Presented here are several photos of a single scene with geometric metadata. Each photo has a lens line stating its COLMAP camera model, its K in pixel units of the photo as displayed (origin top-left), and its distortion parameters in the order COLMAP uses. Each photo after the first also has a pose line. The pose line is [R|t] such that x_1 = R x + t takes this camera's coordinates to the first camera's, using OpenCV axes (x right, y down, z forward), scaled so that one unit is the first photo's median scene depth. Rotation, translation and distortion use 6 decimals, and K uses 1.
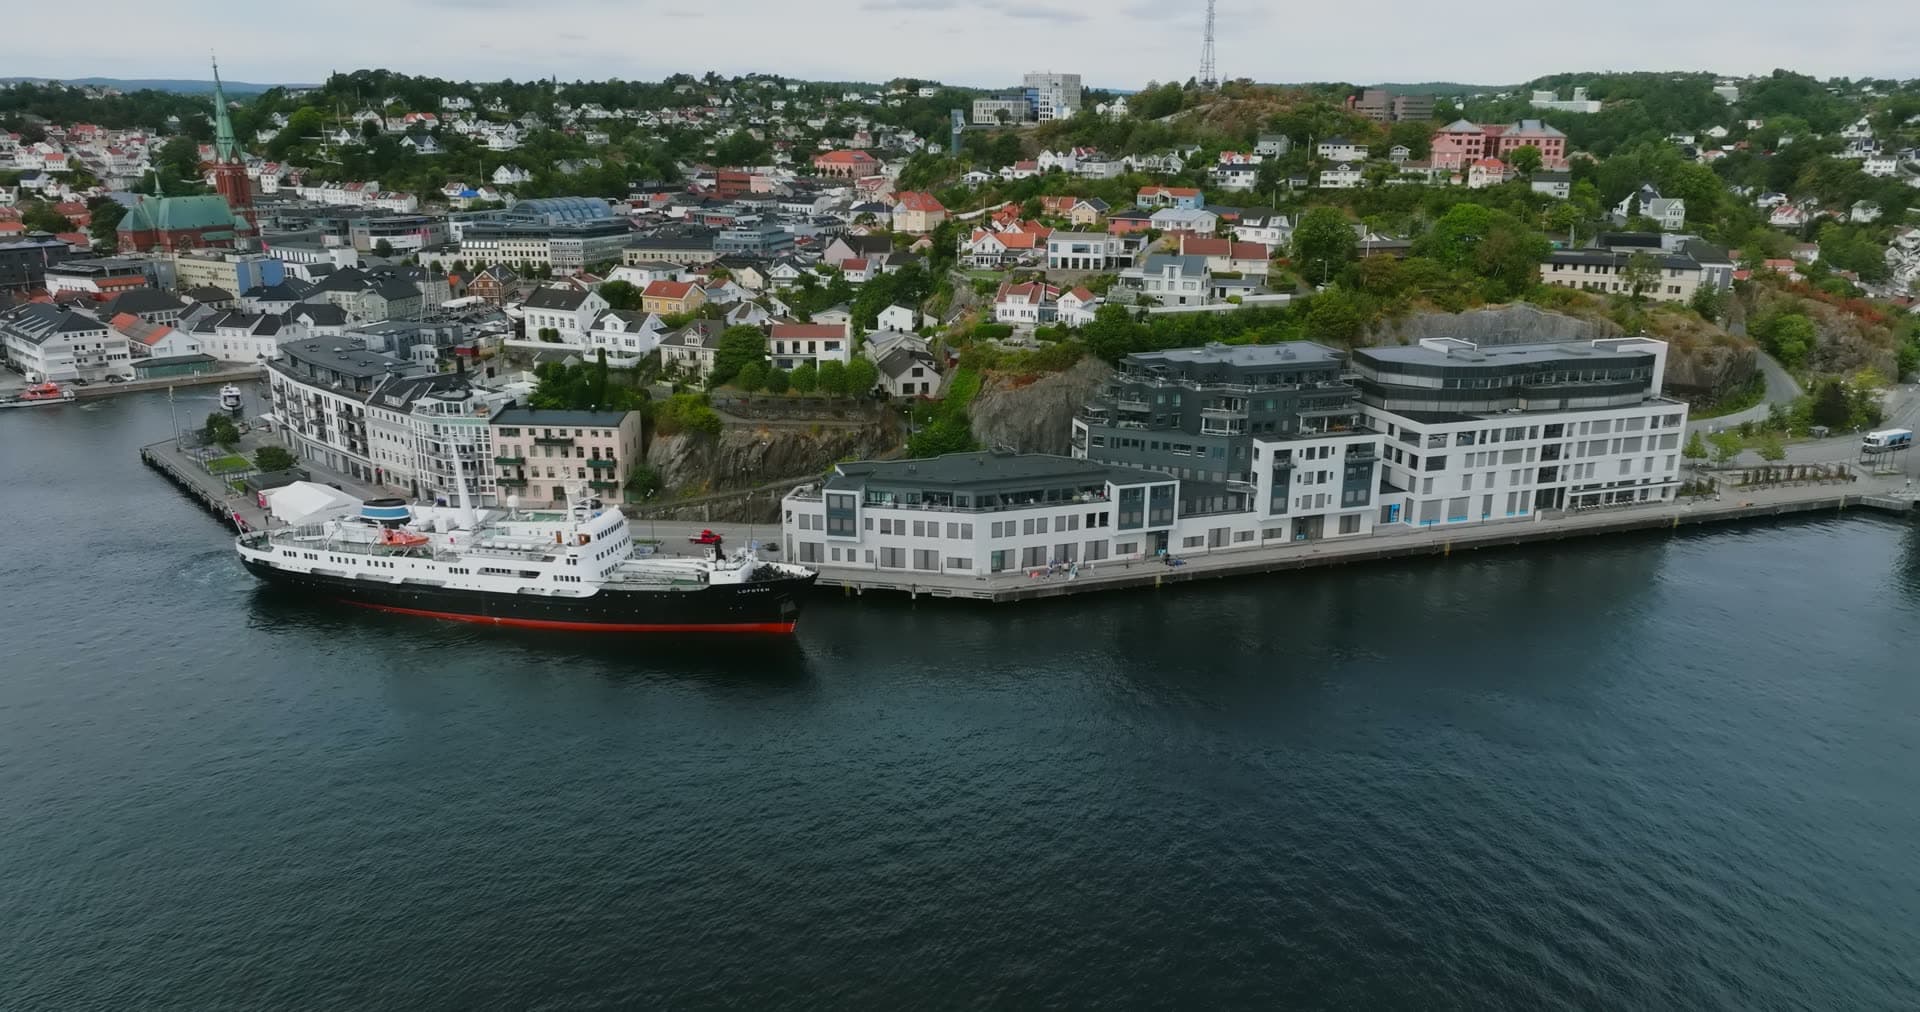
lens RADIAL K [[1348.0, 0, 960.0], [0, 1348.0, 502.8], [0, 0, 1]] dist [-0.001902, 0.018152]
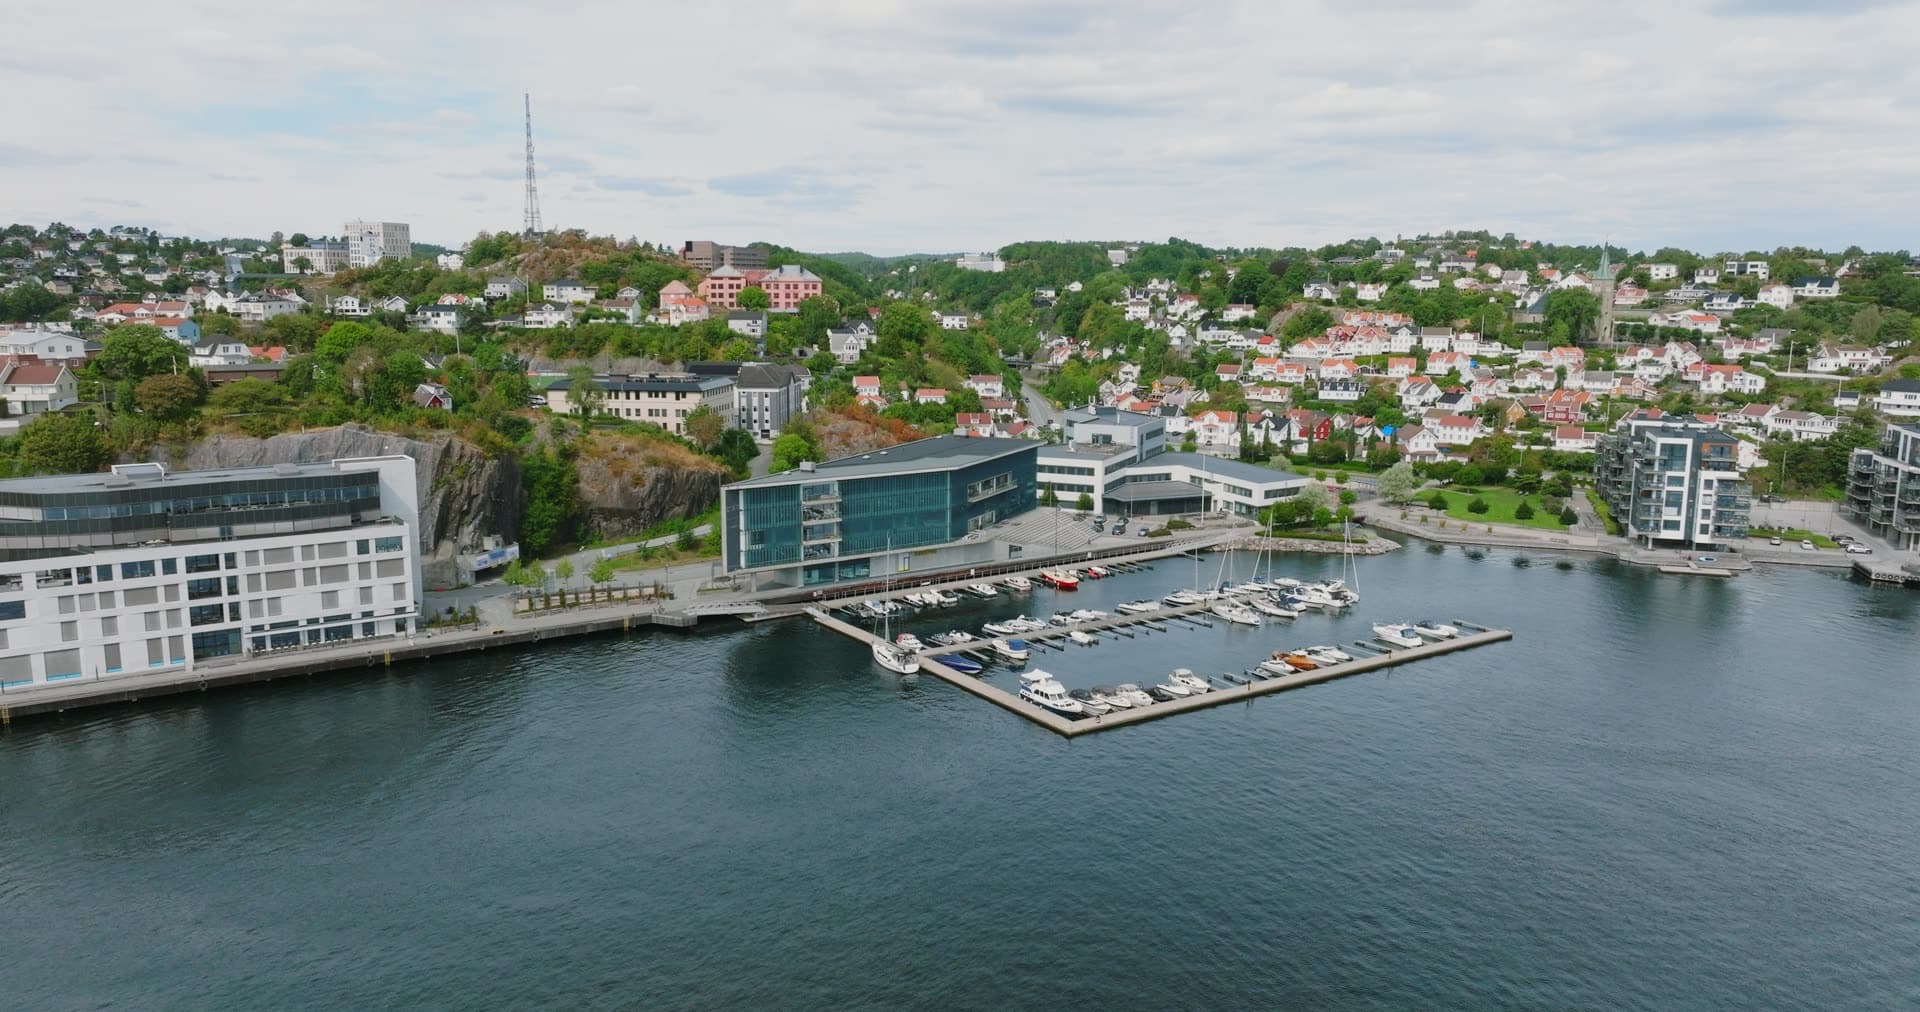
lens RADIAL K [[1348.0, 0, 960.0], [0, 1348.0, 506.1], [0, 0, 1]] dist [-0.001902, 0.018152]
pose [[0.957159, -0.046273, 0.285841, 0.577274], [0.079623, 0.991155, -0.106173, 0.035105], [-0.278400, 0.124384, 0.952377, 0.040445]]
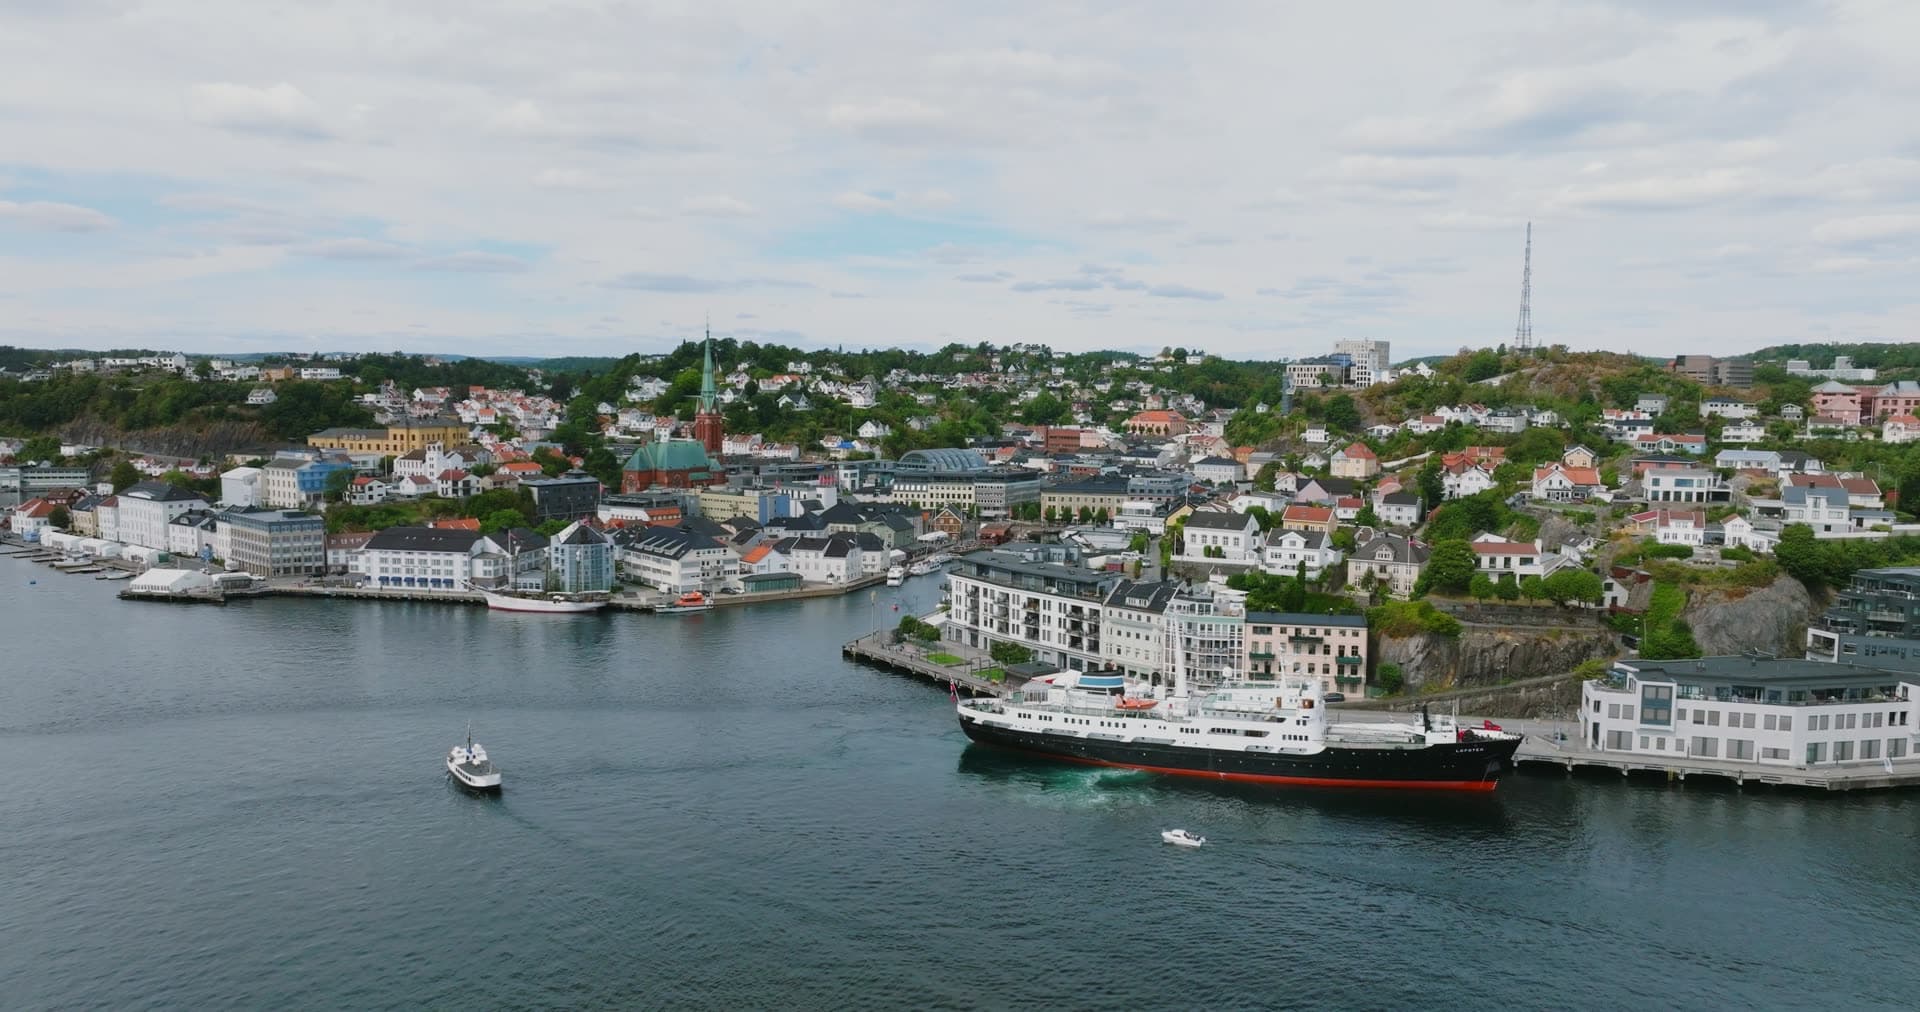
lens RADIAL K [[1348.0, 0, 959.8], [0, 1348.0, 503.6], [0, 0, 1]] dist [-0.001902, 0.018152]
pose [[0.994059, 0.012433, -0.108129, -0.412140], [-0.032989, 0.981139, -0.190466, 0.058597], [0.103721, 0.192901, 0.975721, -0.123464]]
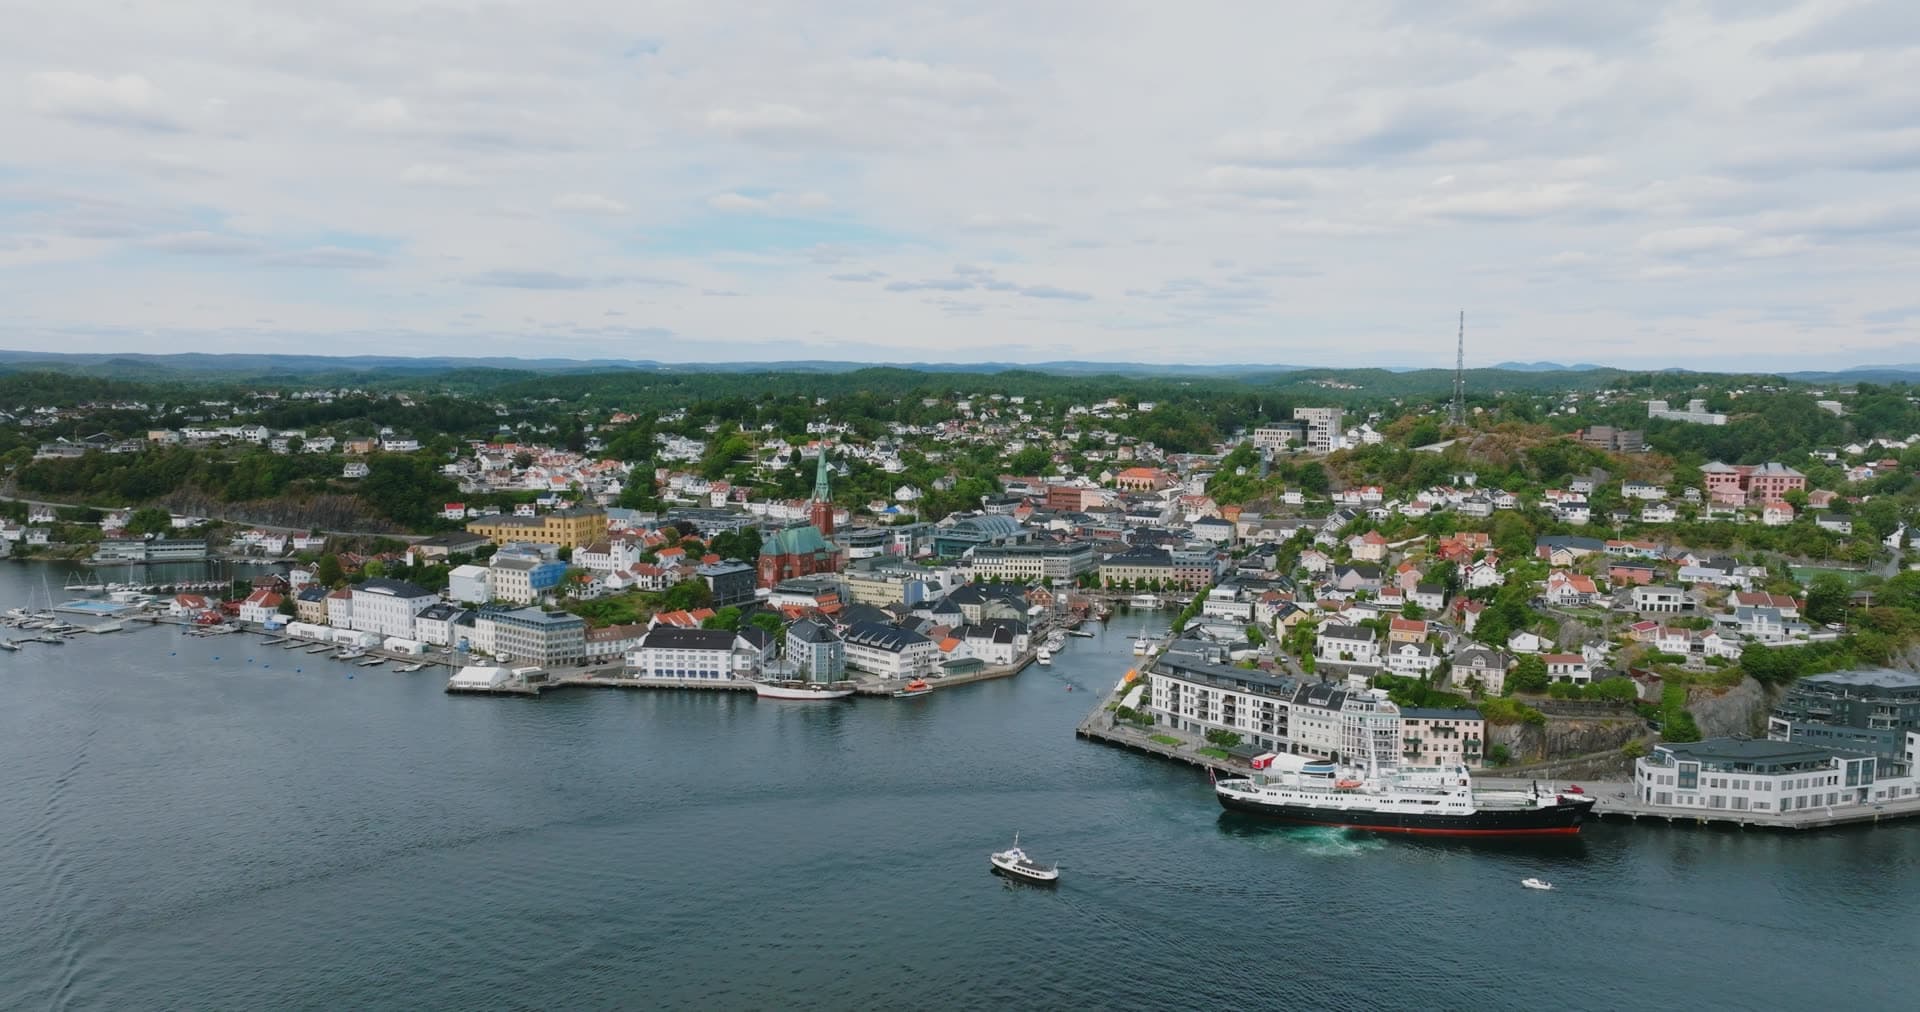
lens RADIAL K [[1348.0, 0, 961.0], [0, 1348.0, 509.3], [0, 0, 1]] dist [-0.001902, 0.018152]
pose [[0.999919, 0.004488, -0.011918, -0.764876], [-0.006627, 0.982520, -0.186040, 0.001049], [0.010875, 0.186104, 0.982470, -0.582187]]
